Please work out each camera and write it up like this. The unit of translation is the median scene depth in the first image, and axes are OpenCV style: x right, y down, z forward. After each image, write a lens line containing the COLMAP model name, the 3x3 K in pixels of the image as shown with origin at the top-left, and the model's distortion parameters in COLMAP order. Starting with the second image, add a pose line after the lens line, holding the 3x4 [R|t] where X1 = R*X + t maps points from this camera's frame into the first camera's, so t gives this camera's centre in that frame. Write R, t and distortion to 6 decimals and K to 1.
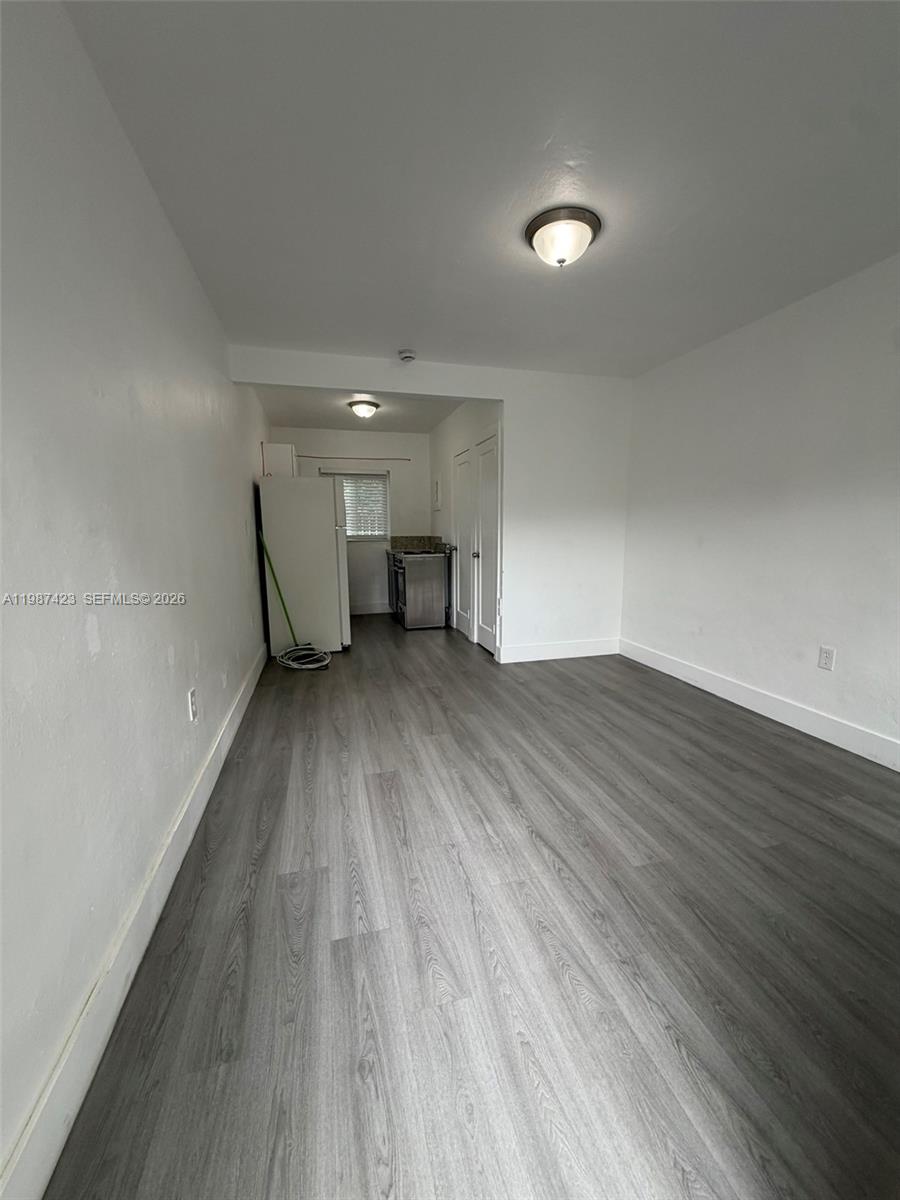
lens RADIAL K [[481.3, 0, 452.9], [0, 481.3, 602.0], [0, 0, 1]] dist [0.001631, 0.000058]
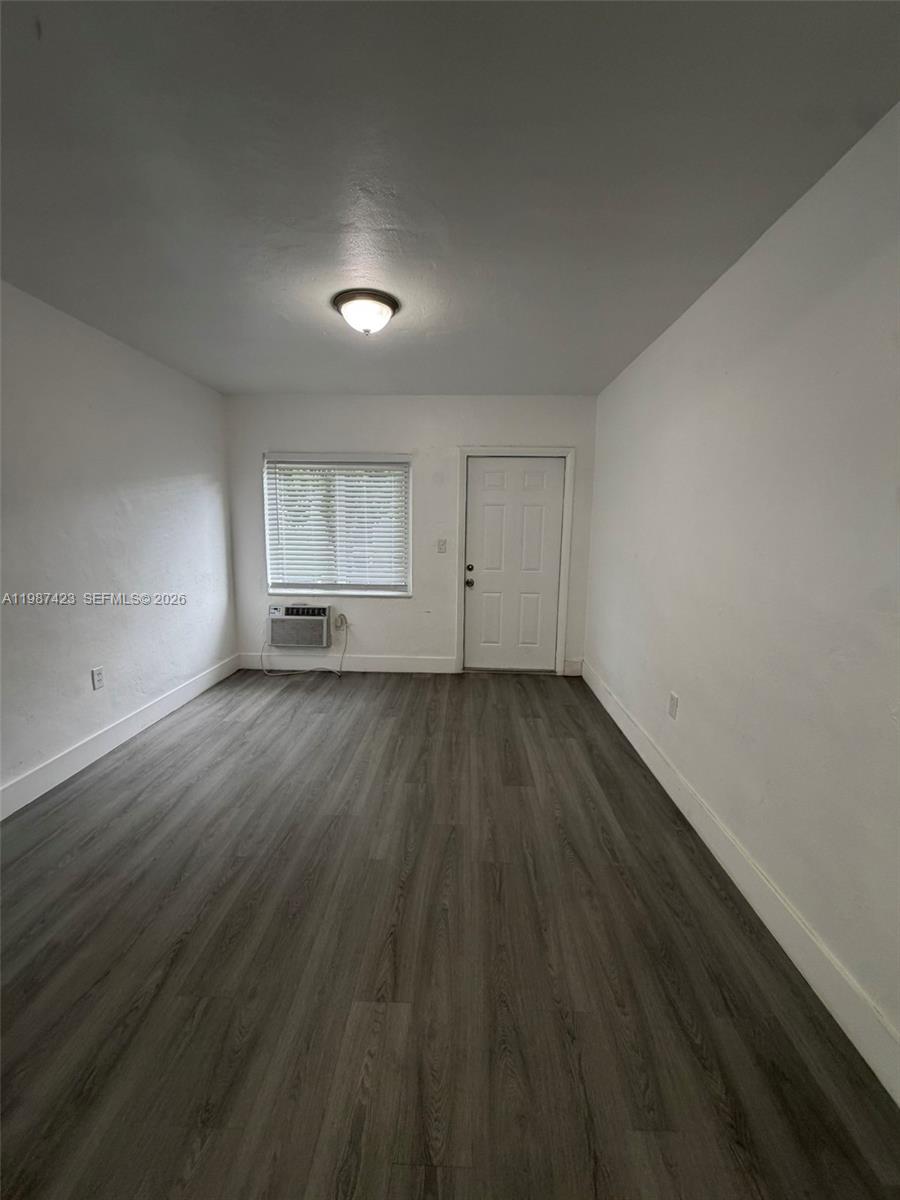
lens RADIAL K [[481.3, 0, 448.7], [0, 481.3, 598.8], [0, 0, 1]] dist [0.001631, 0.000058]
pose [[-0.953696, -0.053636, 0.295950, -0.228759], [0.037575, 0.955016, 0.294165, -0.290936], [-0.298414, 0.291665, -0.908780, 1.476317]]
